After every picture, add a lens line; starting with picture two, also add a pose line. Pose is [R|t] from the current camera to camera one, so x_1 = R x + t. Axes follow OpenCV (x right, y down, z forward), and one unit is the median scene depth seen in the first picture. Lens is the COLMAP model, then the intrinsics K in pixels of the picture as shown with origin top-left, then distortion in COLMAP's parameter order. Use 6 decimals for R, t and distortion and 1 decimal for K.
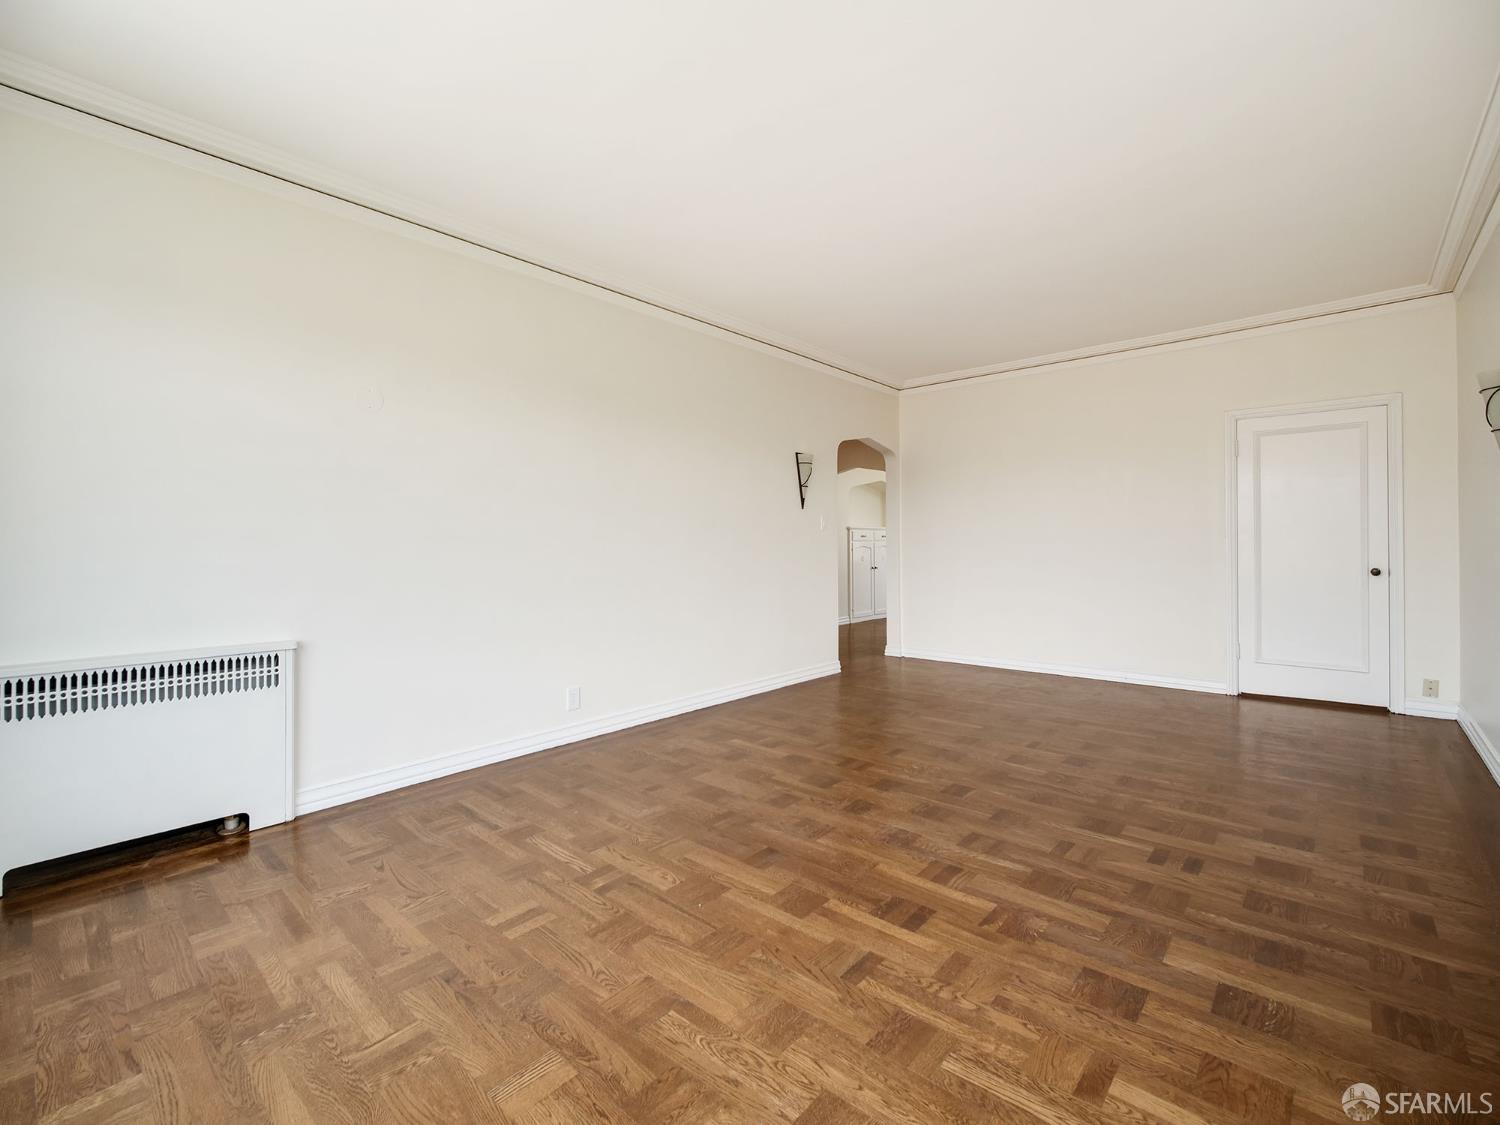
lens RADIAL K [[668.3, 0, 745.7], [0, 668.3, 552.4], [0, 0, 1]] dist [-0.000637, -0.000636]
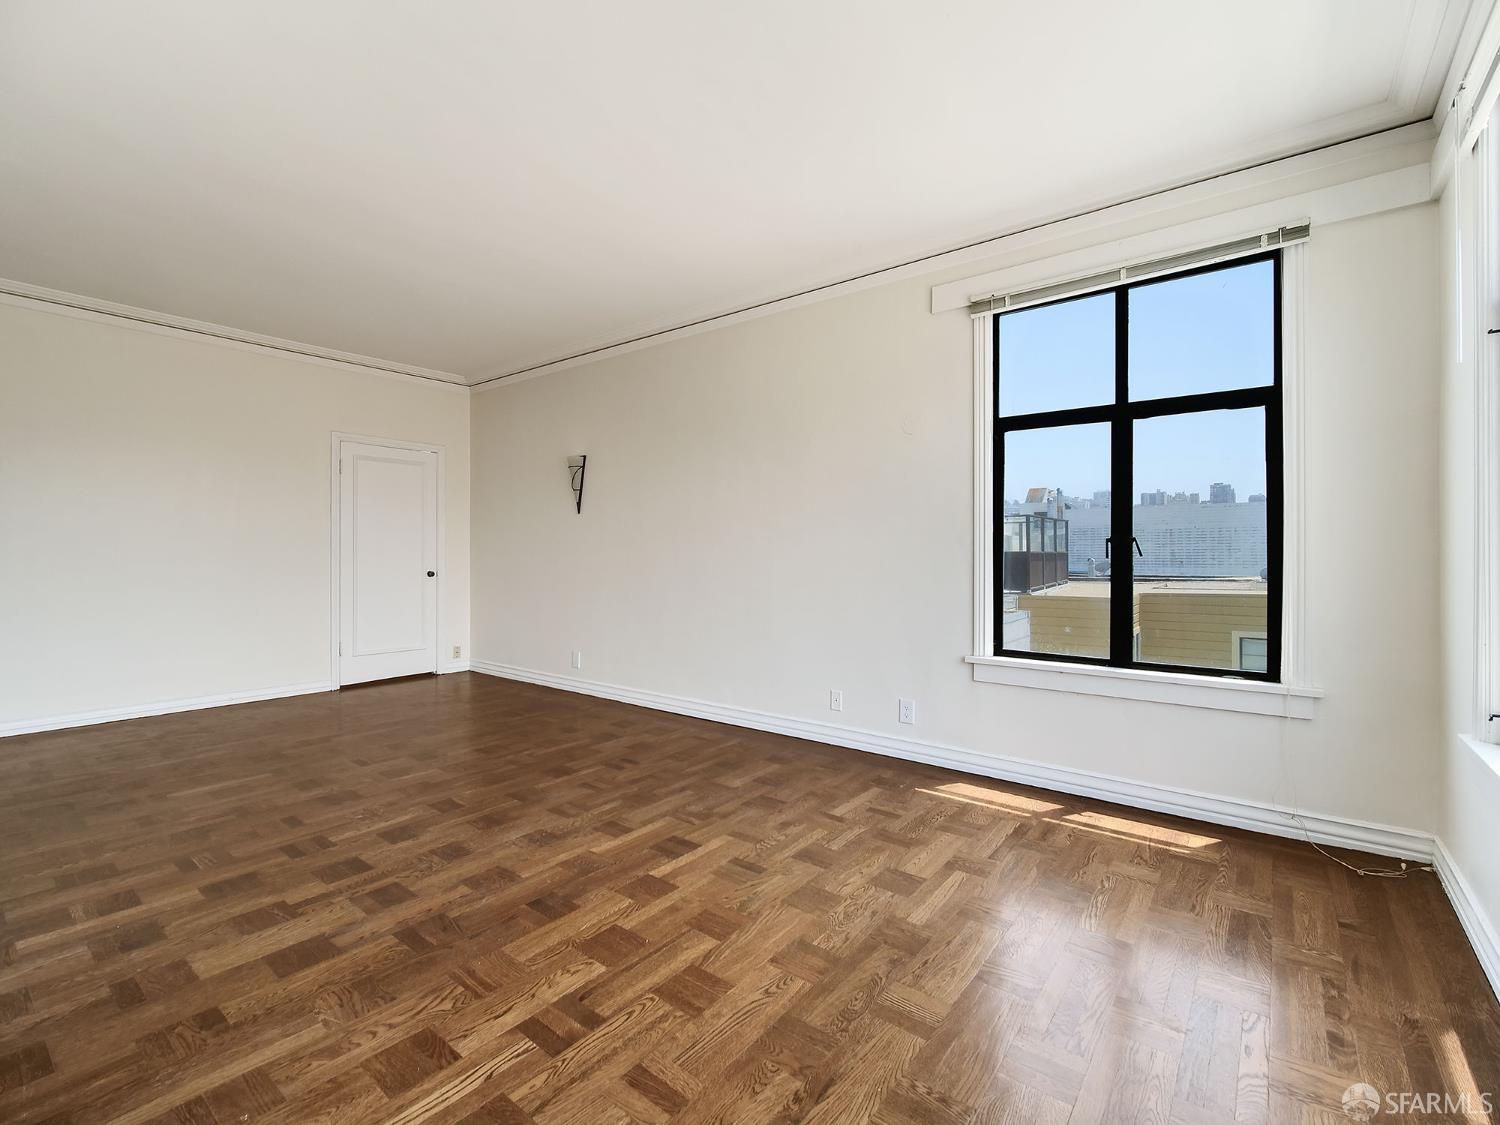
lens RADIAL K [[668.3, 0, 745.7], [0, 668.3, 552.4], [0, 0, 1]] dist [-0.000637, -0.000636]
pose [[-0.048601, 0.007813, 0.998788, -0.905410], [0.007513, 0.999944, -0.007456, -0.001376], [-0.998790, 0.007142, -0.048657, 0.817465]]
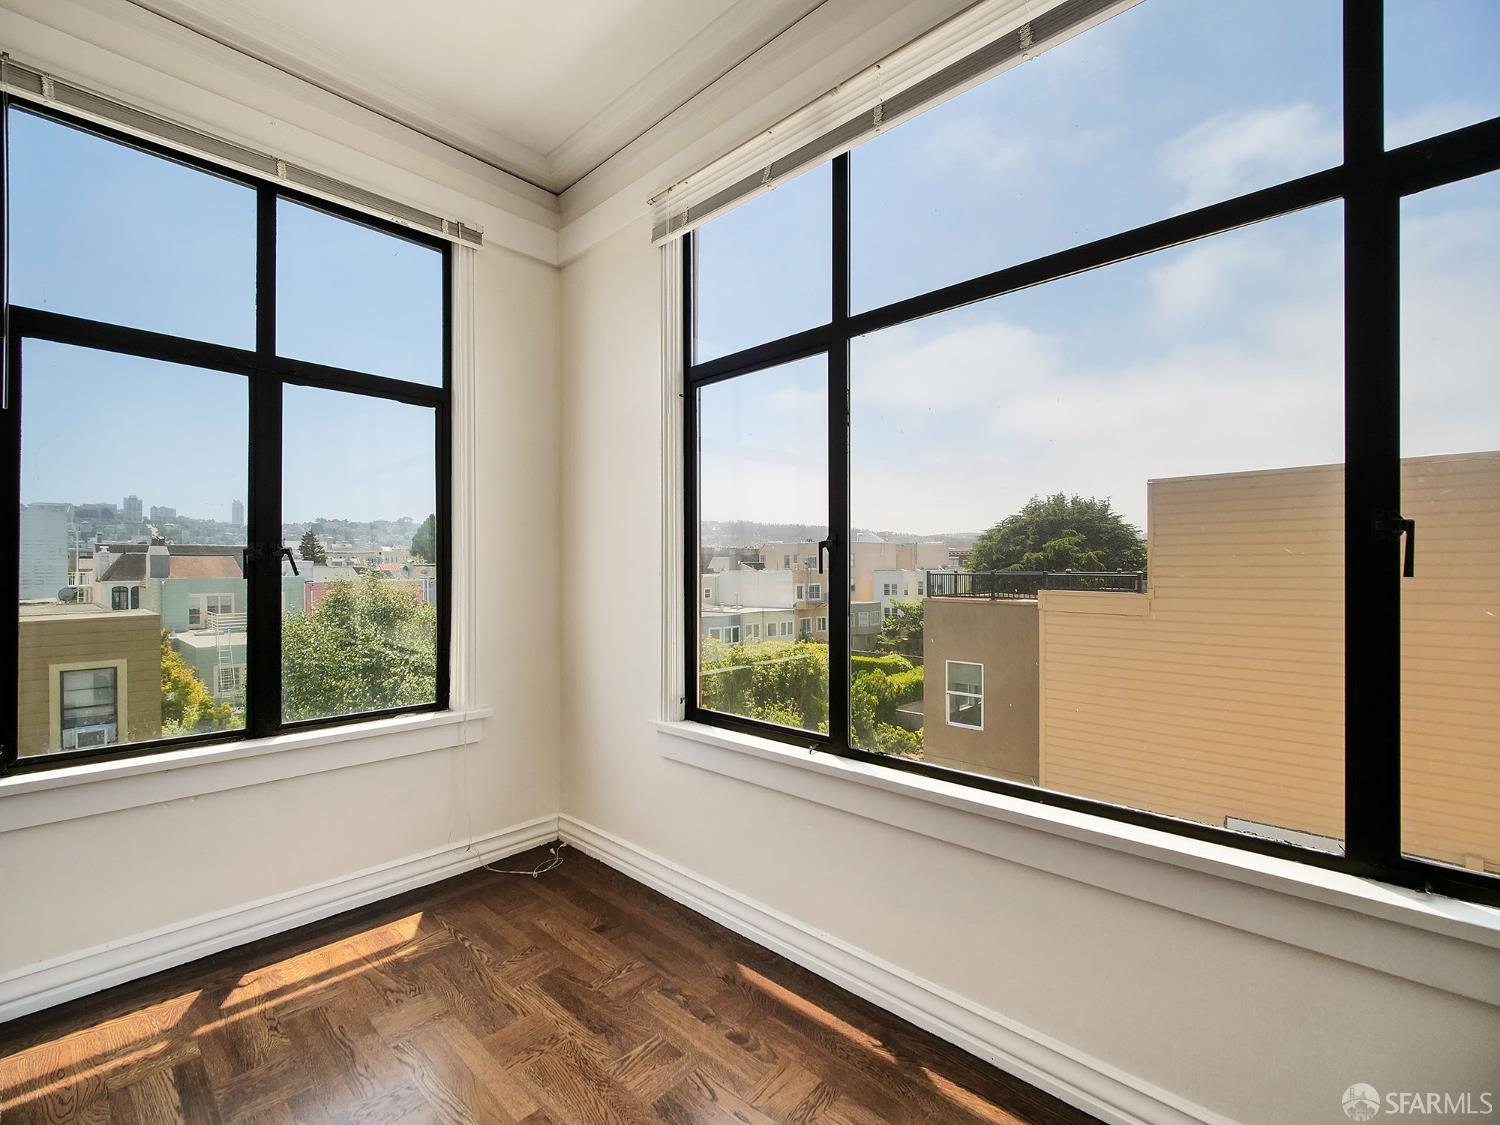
lens RADIAL K [[673.0, 0, 742.7], [0, 673.0, 569.2], [0, 0, 1]] dist [-0.001149, 0.000227]
pose [[-0.998615, 0.007552, 0.052066, -0.330011], [0.007861, 0.999953, 0.005735, -0.007171], [-0.052020, 0.006137, -0.998627, 0.892096]]
